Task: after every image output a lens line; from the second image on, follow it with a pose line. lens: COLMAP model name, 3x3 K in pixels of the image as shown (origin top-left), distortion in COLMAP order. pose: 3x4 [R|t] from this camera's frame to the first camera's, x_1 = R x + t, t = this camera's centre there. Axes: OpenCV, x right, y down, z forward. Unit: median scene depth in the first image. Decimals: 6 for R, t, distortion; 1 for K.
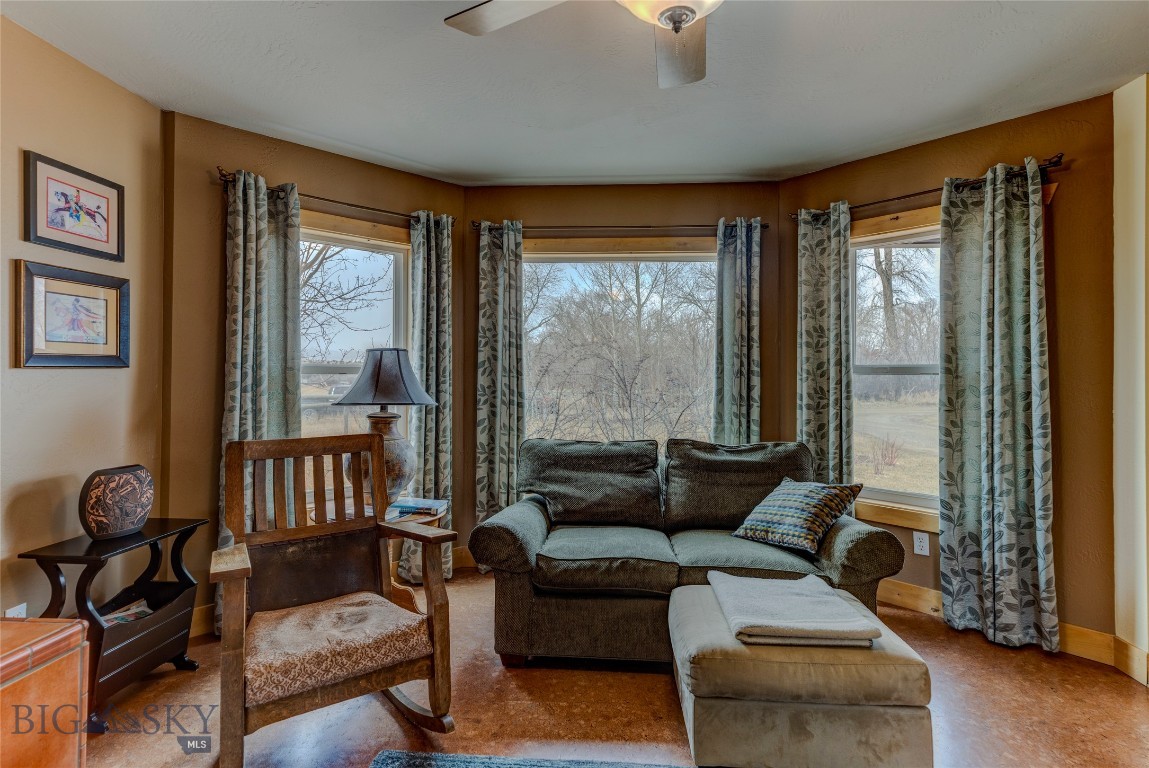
lens RADIAL K [[595.6, 0, 571.2], [0, 595.6, 370.4], [0, 0, 1]] dist [0.003472, 0.000163]
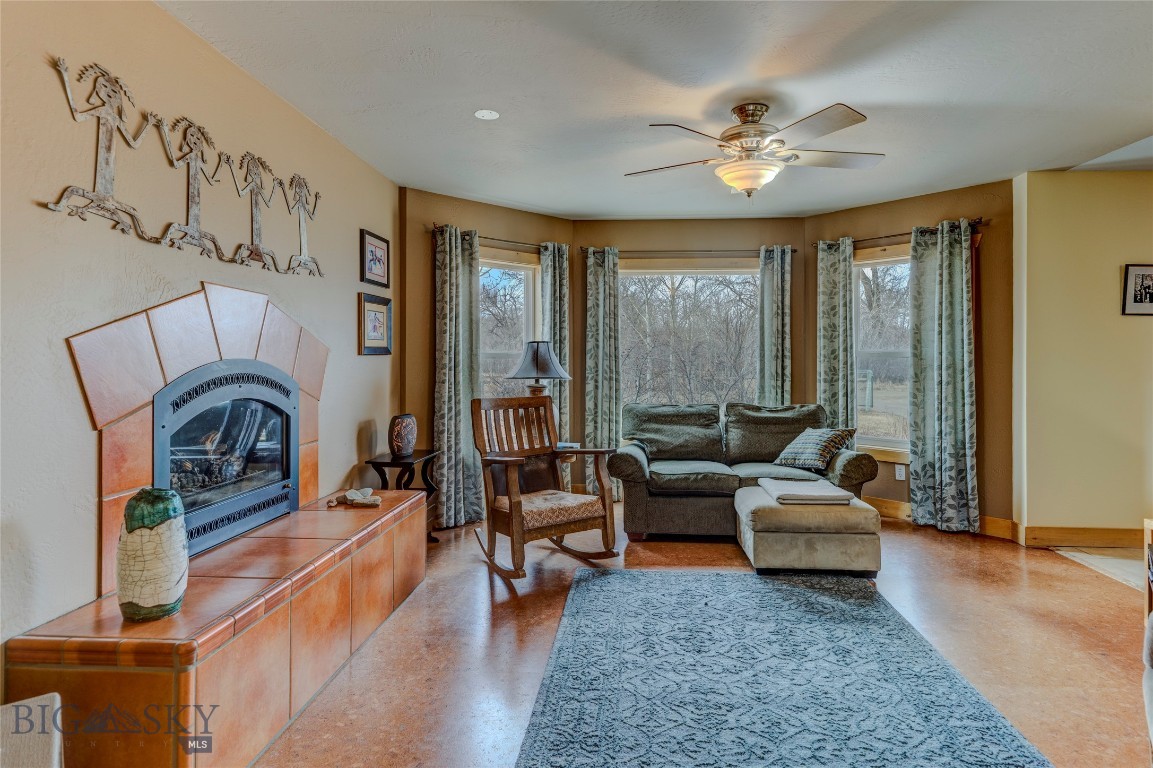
lens RADIAL K [[658.8, 0, 581.9], [0, 658.8, 357.1], [0, 0, 1]] dist [-0.003405, -0.000485]
pose [[0.999982, -0.002906, -0.005289, -0.201532], [0.002927, 0.999988, 0.004018, -0.003213], [0.005277, -0.004034, 0.999978, -0.668699]]
